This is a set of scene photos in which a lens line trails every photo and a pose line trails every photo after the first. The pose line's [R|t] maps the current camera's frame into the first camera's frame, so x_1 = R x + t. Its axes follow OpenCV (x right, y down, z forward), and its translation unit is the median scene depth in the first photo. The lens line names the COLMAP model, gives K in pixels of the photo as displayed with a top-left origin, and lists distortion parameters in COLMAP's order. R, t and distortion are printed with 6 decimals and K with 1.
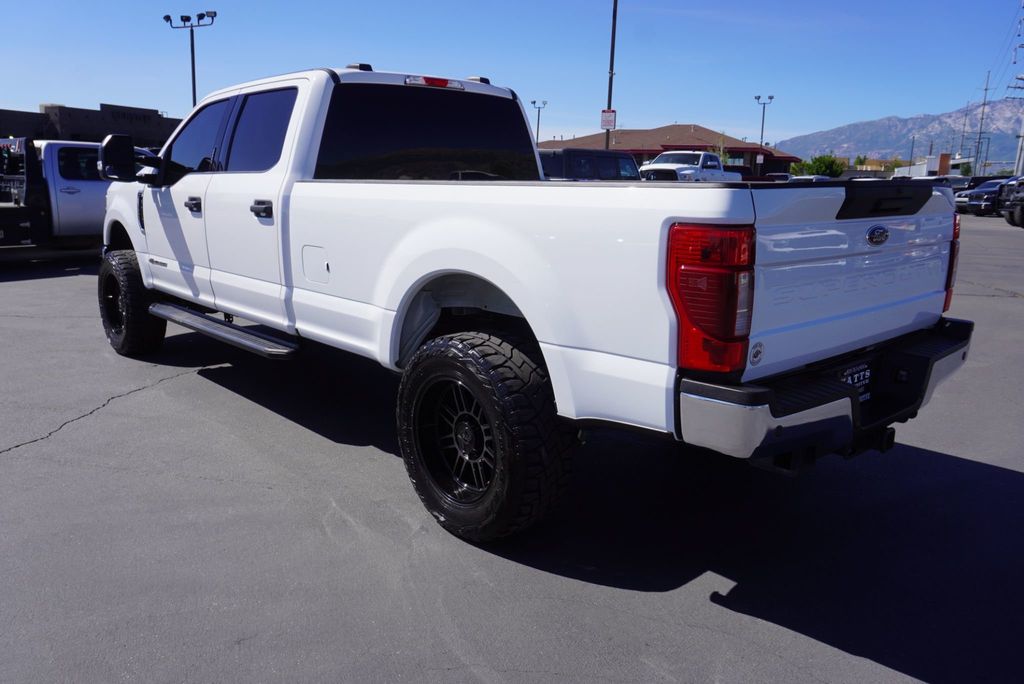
lens RADIAL K [[774.8, 0, 493.5], [0, 774.8, 336.8], [0, 0, 1]] dist [0.001503, 0.004191]
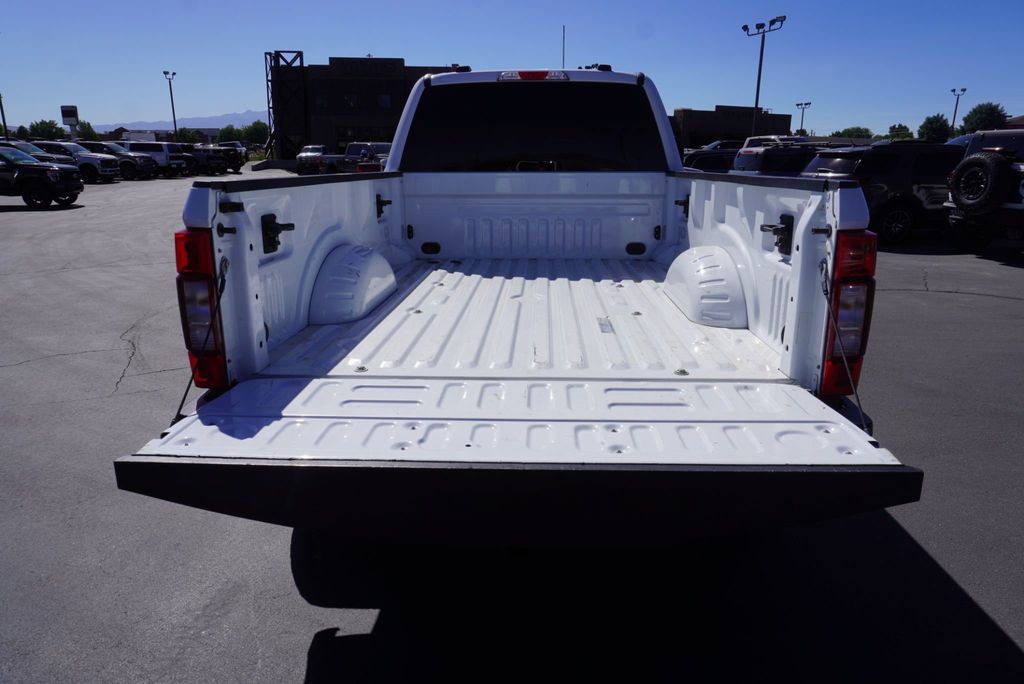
lens RADIAL K [[669.6, 0, 517.1], [0, 669.6, 340.7], [0, 0, 1]] dist [-0.020352, 0.000893]
pose [[0.722521, 0.168673, -0.670458, 0.542900], [-0.132670, 0.985585, 0.104981, -0.070751], [0.678500, 0.013099, 0.734483, 0.331671]]
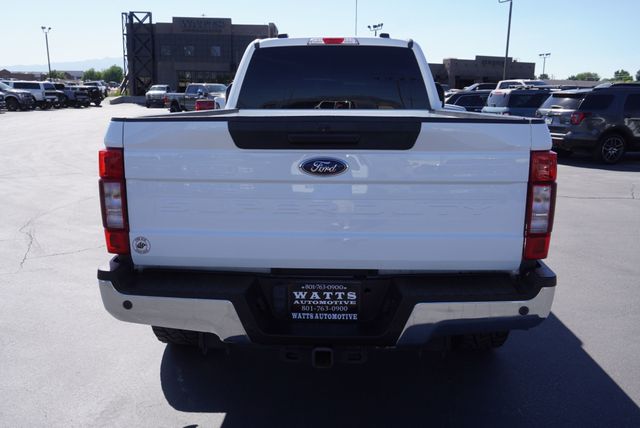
lens RADIAL K [[535.7, 0, 318.5], [0, 535.7, 212.9], [0, 0, 1]] dist [-0.005088, -0.003101]
pose [[0.721510, 0.137397, -0.678634, 0.597990], [-0.137213, 0.989049, 0.054361, -0.063542], [0.678672, 0.053896, 0.732462, 0.268862]]
